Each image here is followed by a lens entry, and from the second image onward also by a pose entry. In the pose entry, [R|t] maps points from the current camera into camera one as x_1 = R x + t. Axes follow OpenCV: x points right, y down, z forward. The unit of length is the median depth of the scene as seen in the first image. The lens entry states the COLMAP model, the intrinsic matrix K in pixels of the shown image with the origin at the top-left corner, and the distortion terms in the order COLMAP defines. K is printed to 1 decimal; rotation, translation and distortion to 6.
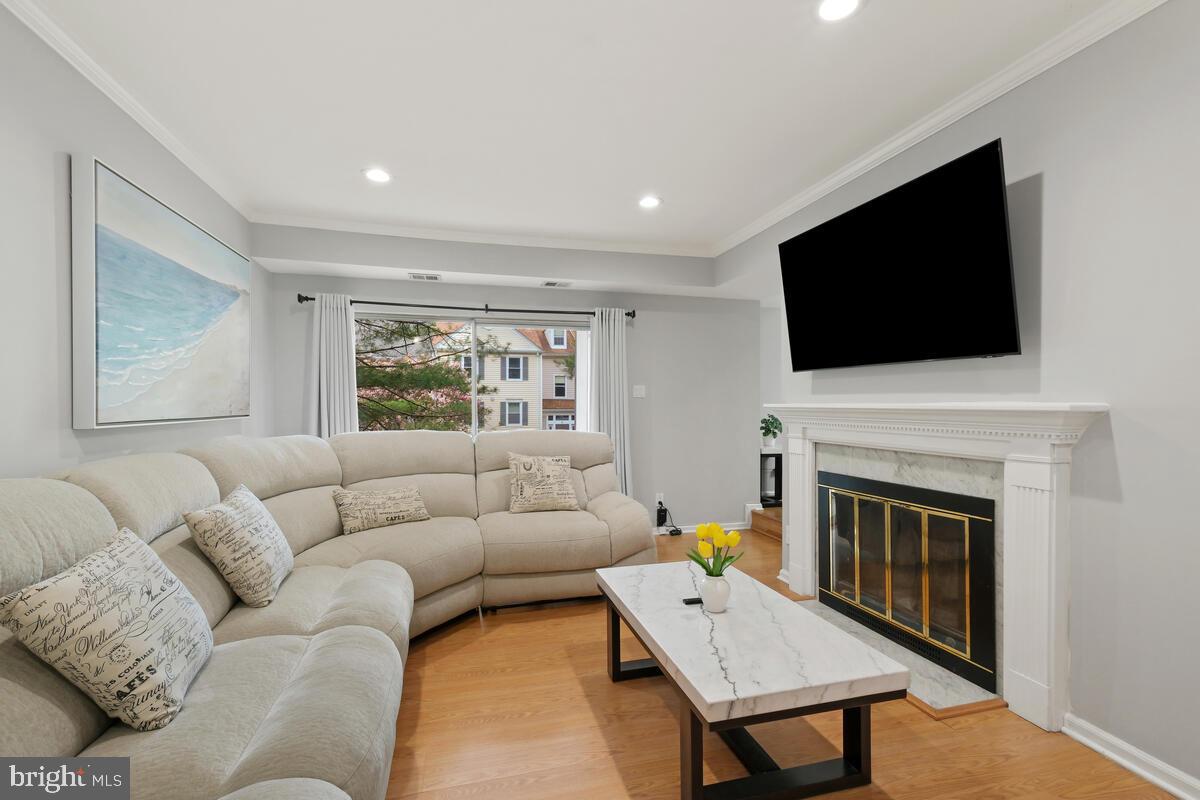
lens RADIAL K [[540.7, 0, 613.6], [0, 540.7, 415.1], [0, 0, 1]] dist [0.012922, -0.000656]
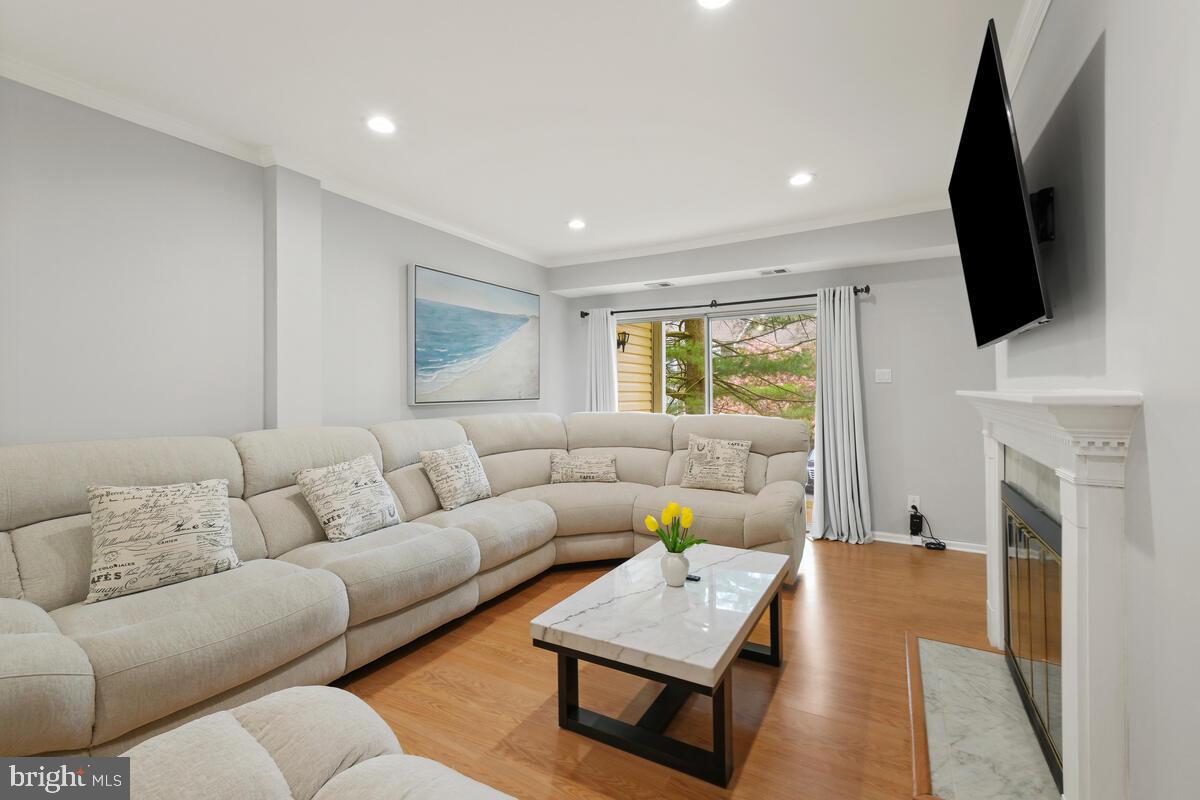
lens RADIAL K [[540.1, 0, 599.0], [0, 540.1, 390.8], [0, 0, 1]] dist [0.012273, -0.000182]
pose [[0.701643, -0.001601, -0.712527, 0.515873], [-0.010172, 0.999873, -0.012262, -0.005230], [0.712456, 0.015851, 0.701538, 0.082315]]
